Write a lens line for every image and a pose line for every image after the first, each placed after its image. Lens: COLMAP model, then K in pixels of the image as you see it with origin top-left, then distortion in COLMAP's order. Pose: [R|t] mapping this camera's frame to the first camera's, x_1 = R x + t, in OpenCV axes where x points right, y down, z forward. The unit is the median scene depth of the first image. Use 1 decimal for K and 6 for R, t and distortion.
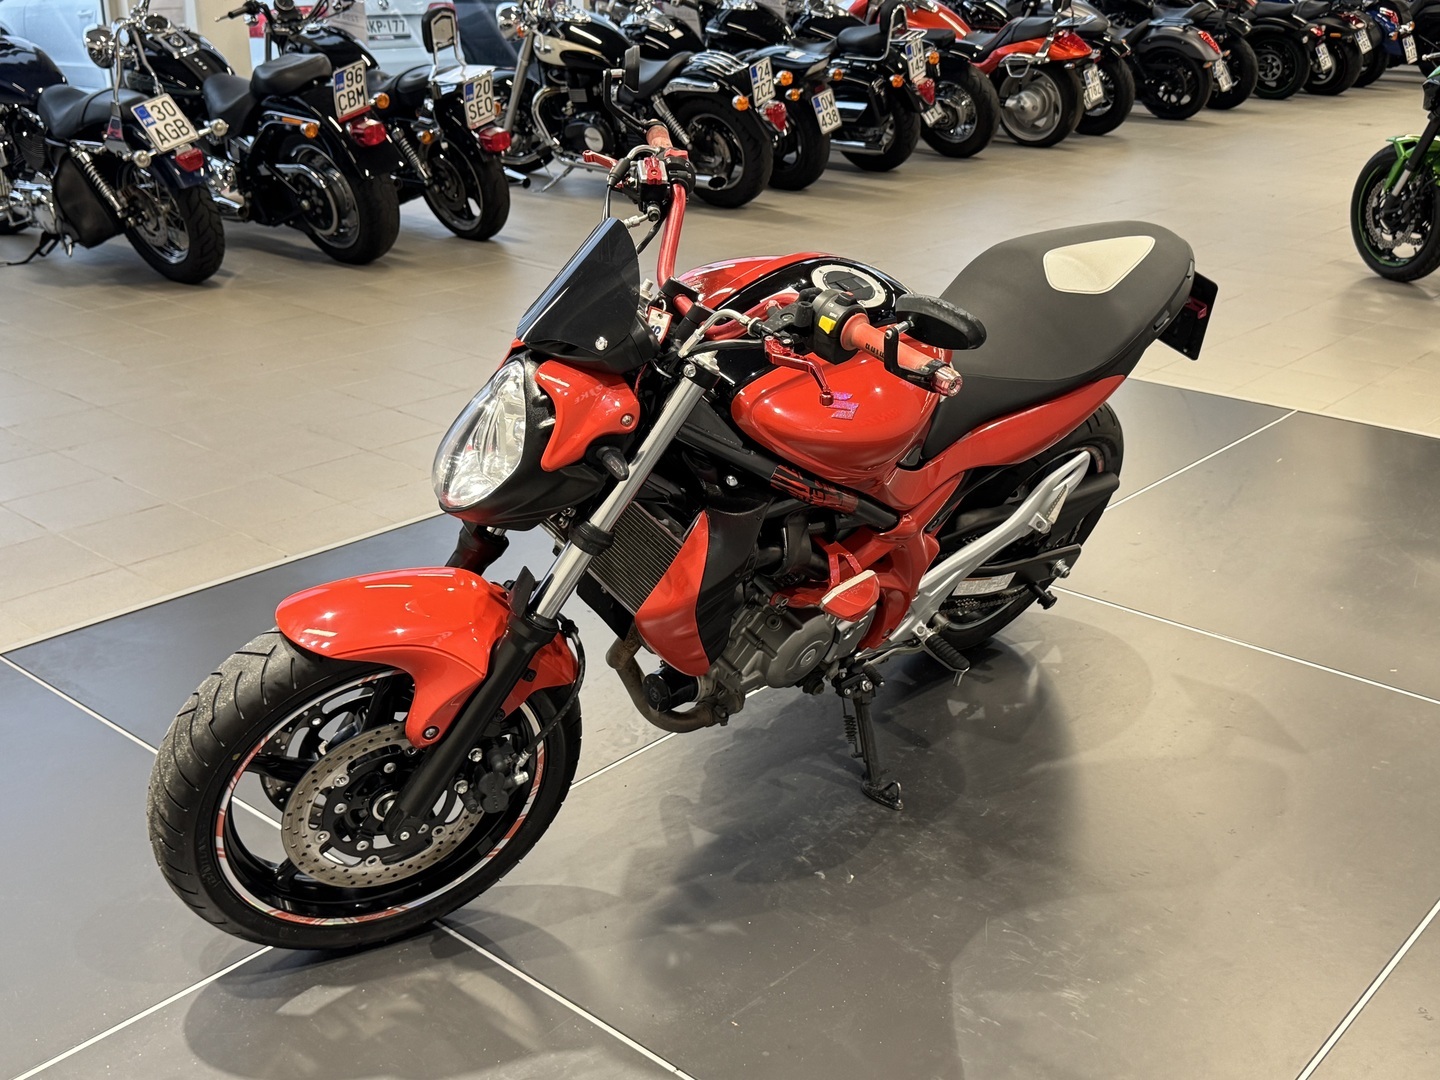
lens RADIAL K [[1584.7, 0, 720.0], [0, 1584.7, 540.0], [0, 0, 1]] dist [0.001850, 2.822290]
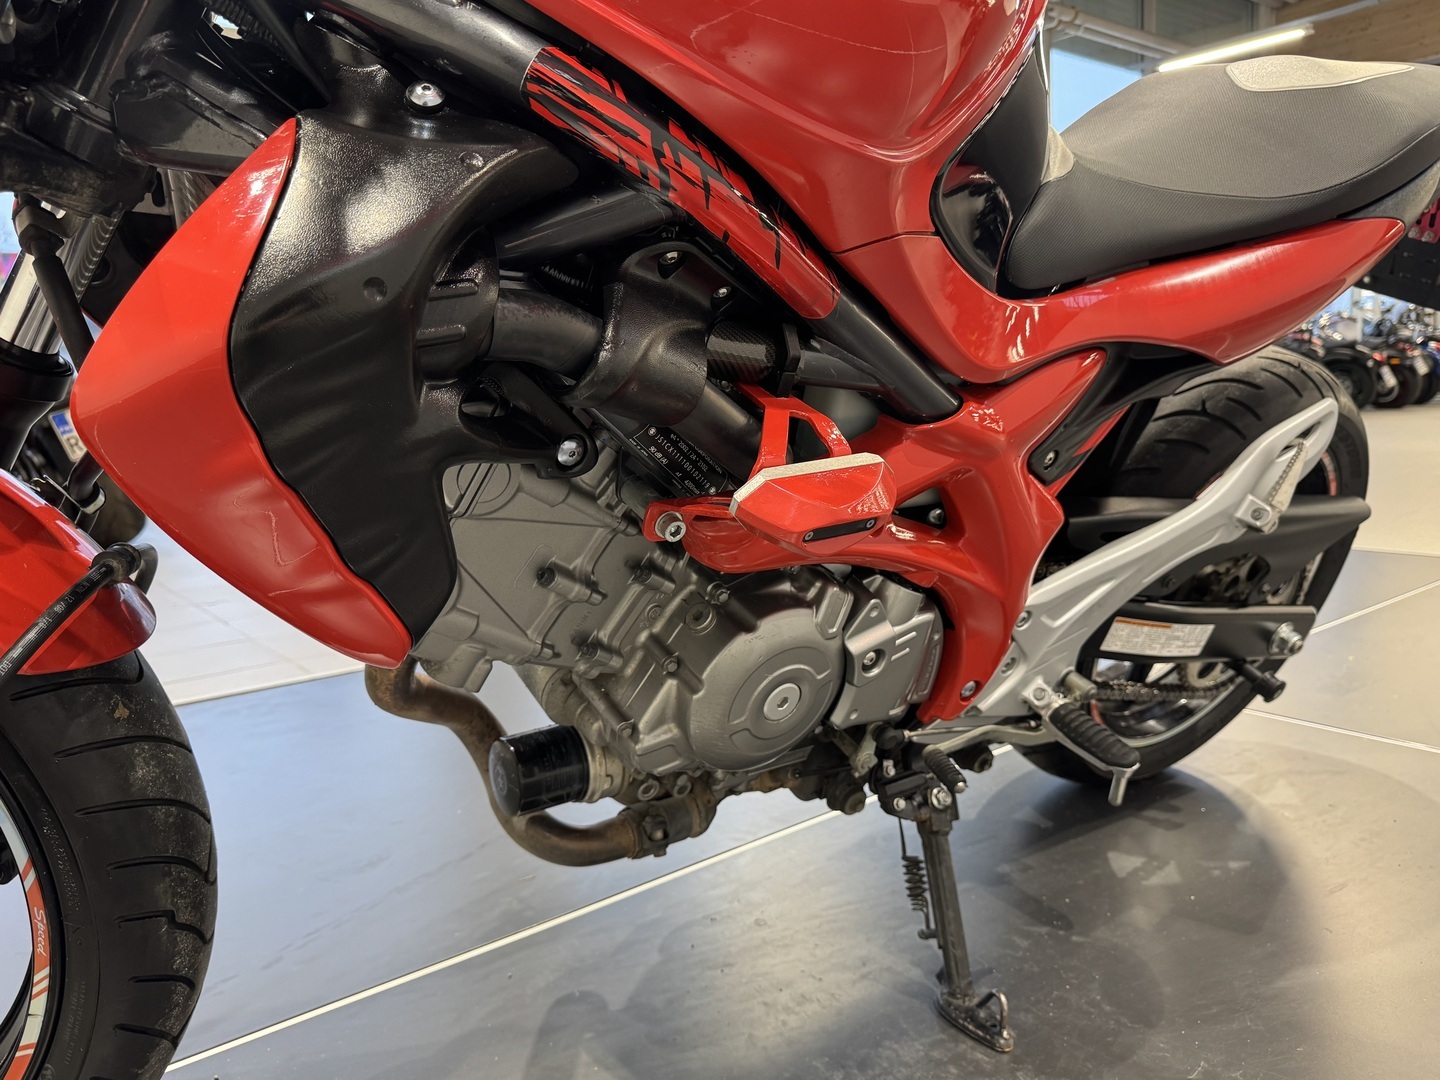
lens RADIAL K [[1036.8, 0, 720.0], [0, 1036.8, 540.0], [0, 0, 1]] dist [0.012239, 0.003016]
pose [[0.975826, -0.024775, -0.217140, 0.097373], [-0.029282, 0.969775, -0.242240, 0.093994], [0.216579, 0.242742, 0.945606, 0.622888]]
